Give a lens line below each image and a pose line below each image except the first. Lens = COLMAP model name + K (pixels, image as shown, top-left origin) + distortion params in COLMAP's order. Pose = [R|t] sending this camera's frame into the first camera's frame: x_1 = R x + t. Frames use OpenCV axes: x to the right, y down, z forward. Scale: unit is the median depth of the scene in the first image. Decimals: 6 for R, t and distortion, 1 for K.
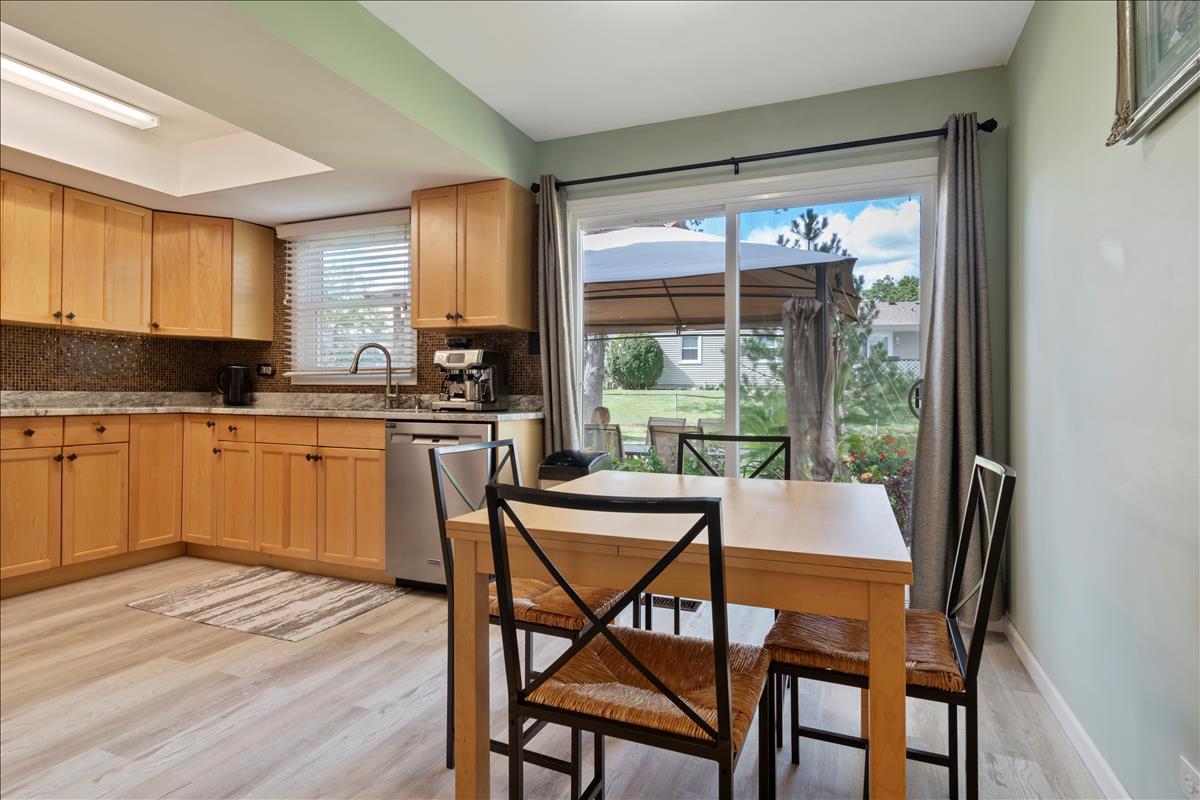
lens RADIAL K [[589.7, 0, 585.3], [0, 589.7, 396.0], [0, 0, 1]] dist [0.001493, -0.000334]
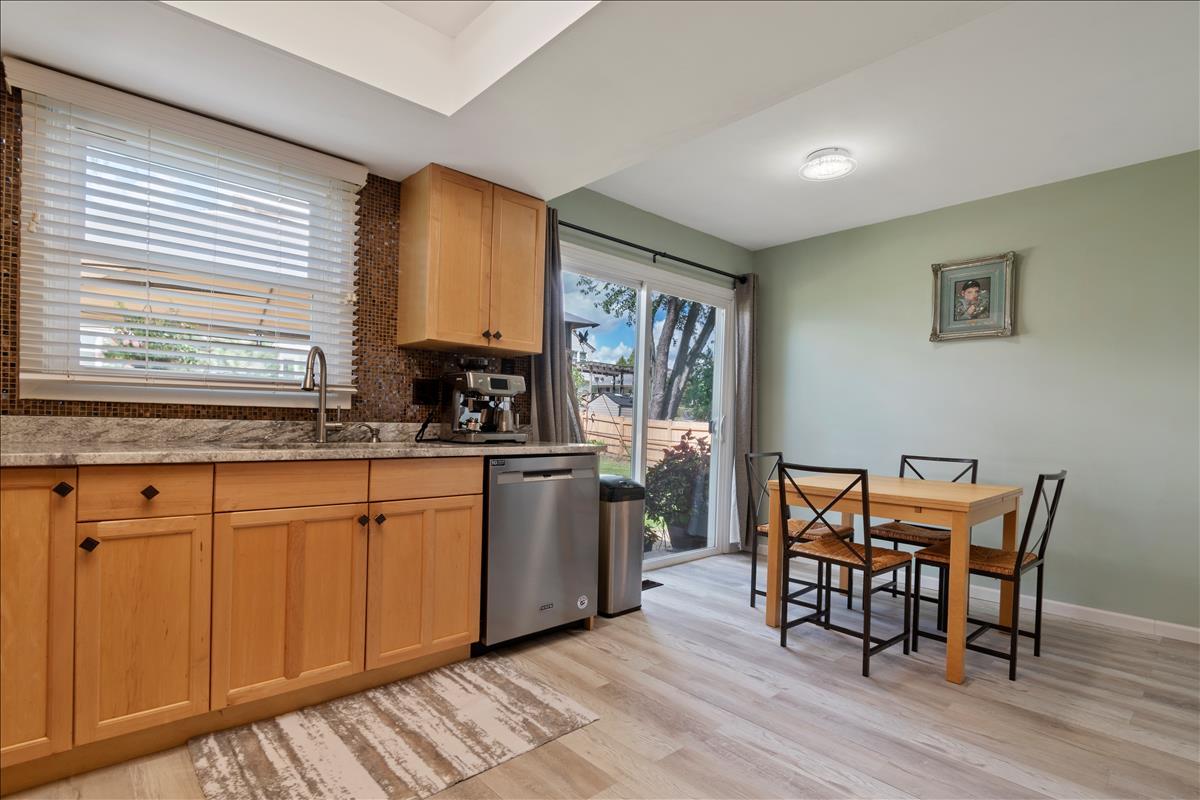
lens RADIAL K [[604.7, 0, 548.4], [0, 604.7, 432.0], [0, 0, 1]] dist [-0.000324, -0.000088]
pose [[0.454838, -0.015752, 0.890435, -0.921485], [-0.016102, 0.999535, 0.025907, -0.015095], [-0.890429, -0.026122, 0.454372, 0.480203]]
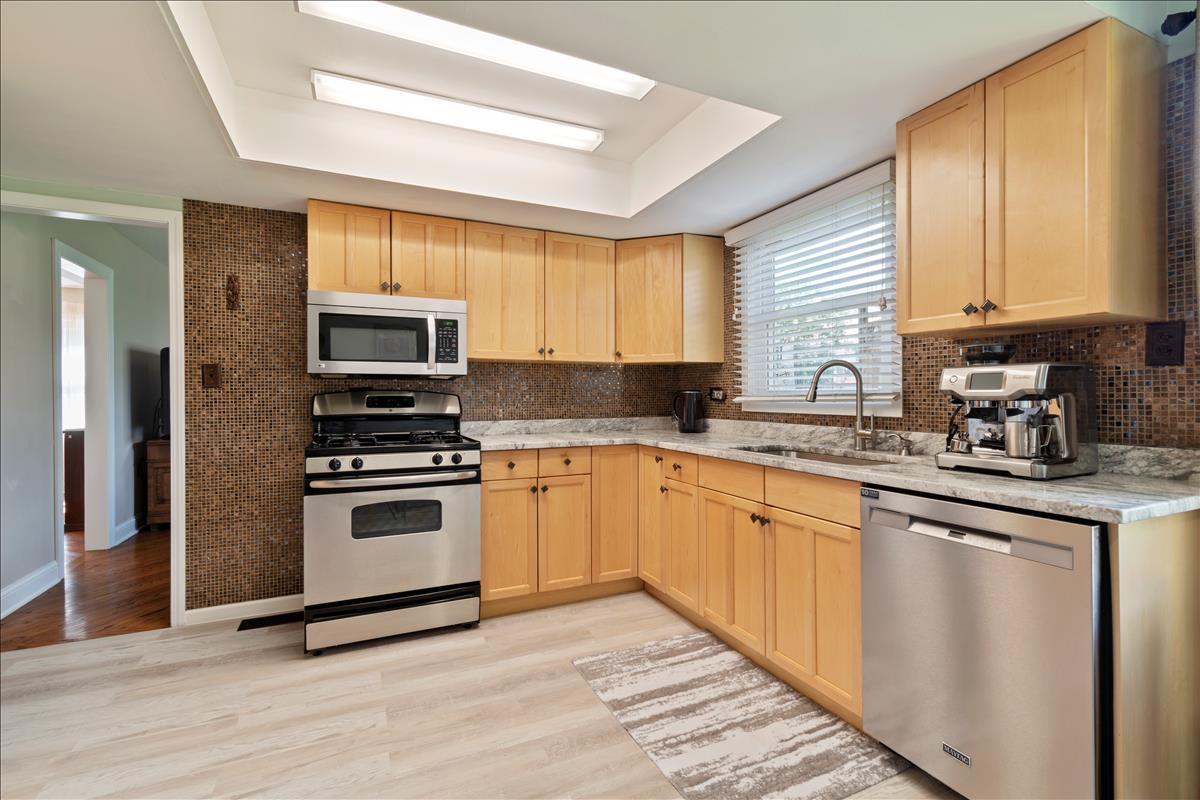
lens RADIAL K [[541.6, 0, 631.6], [0, 541.6, 400.1], [0, 0, 1]] dist [0.001843, -0.000025]
pose [[0.765781, -0.008978, -0.643039, -0.133501], [0.009558, 0.999951, -0.002579, -0.043731], [0.643031, -0.004171, 0.765829, 0.348037]]
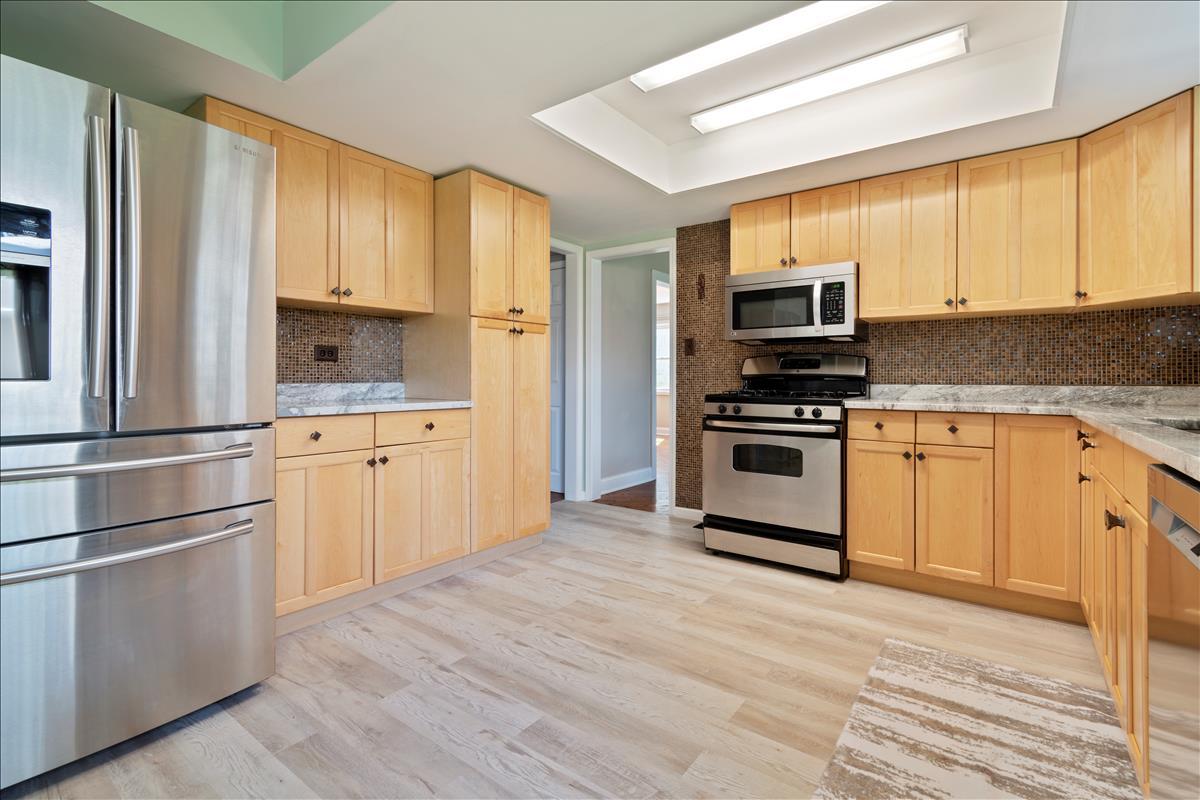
lens RADIAL K [[549.4, 0, 599.0], [0, 549.4, 381.6], [0, 0, 1]] dist [0.001141, 0.000084]
pose [[-0.212605, -0.008971, -0.977097, 0.065222], [-0.010372, 0.999922, -0.006923, -0.001472], [0.977083, 0.008662, -0.212682, 0.643590]]
